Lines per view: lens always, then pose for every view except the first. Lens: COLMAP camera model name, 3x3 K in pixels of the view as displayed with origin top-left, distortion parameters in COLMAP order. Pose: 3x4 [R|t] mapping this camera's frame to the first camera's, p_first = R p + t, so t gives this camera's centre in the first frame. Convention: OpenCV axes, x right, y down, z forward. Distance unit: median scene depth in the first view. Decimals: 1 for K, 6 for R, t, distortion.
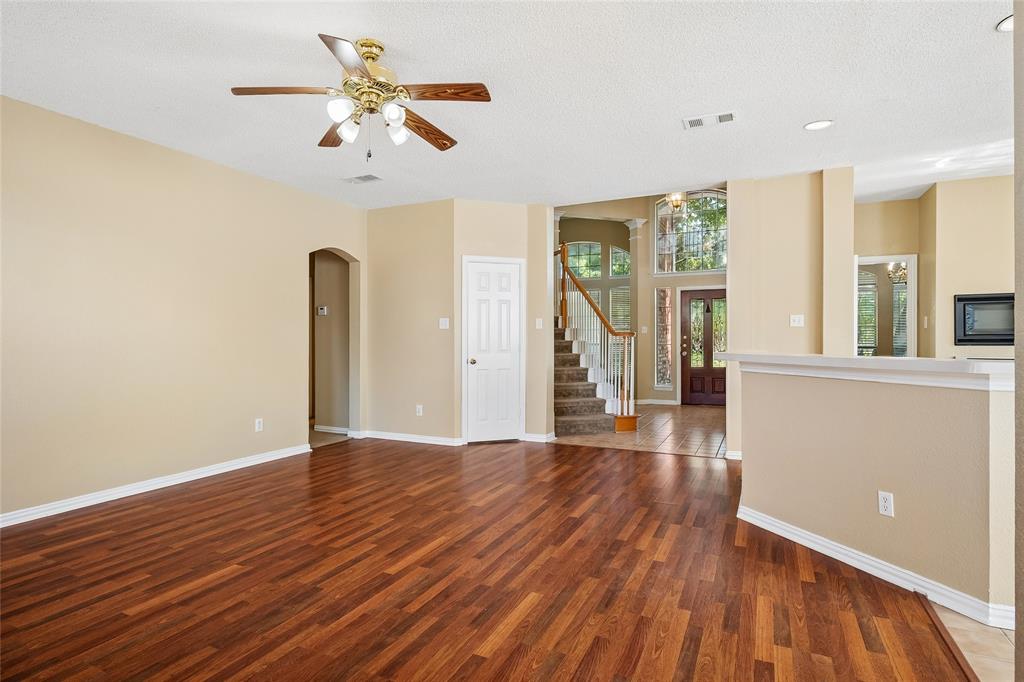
lens RADIAL K [[531.9, 0, 515.6], [0, 531.9, 336.8], [0, 0, 1]] dist [0.000458, -0.001328]
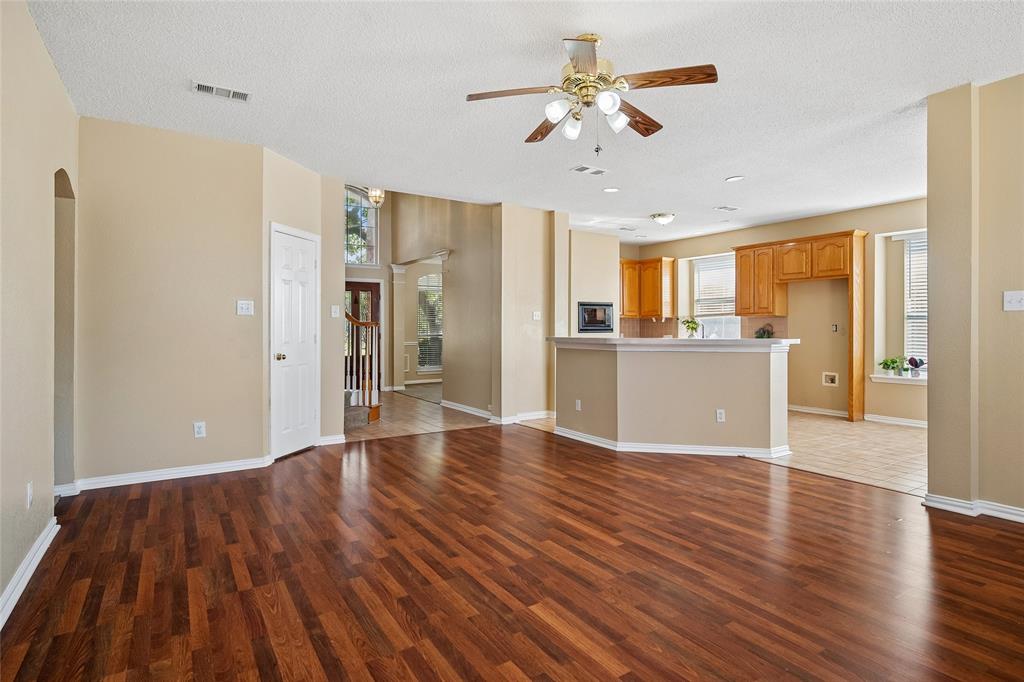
lens RADIAL K [[531.9, 0, 519.4], [0, 531.9, 330.7], [0, 0, 1]] dist [0.000458, -0.001328]
pose [[0.519809, -0.001866, 0.854280, -1.111015], [-0.004271, 0.999979, 0.004783, 0.003553], [-0.854272, -0.006135, 0.519790, 0.538229]]
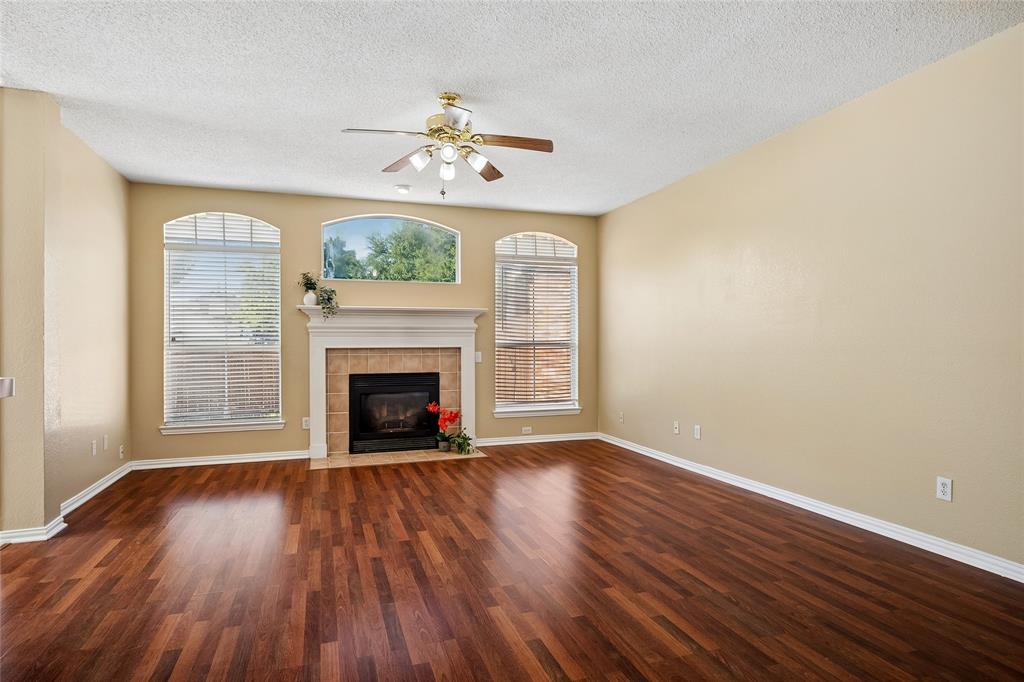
lens RADIAL K [[559.9, 0, 509.7], [0, 559.9, 342.9], [0, 0, 1]] dist [-0.003445, -0.000842]
pose [[-0.720520, 0.004360, -0.693421, 0.455049], [0.010662, 0.999932, -0.004791, 0.009955], [0.693353, -0.010846, -0.720517, 1.831131]]
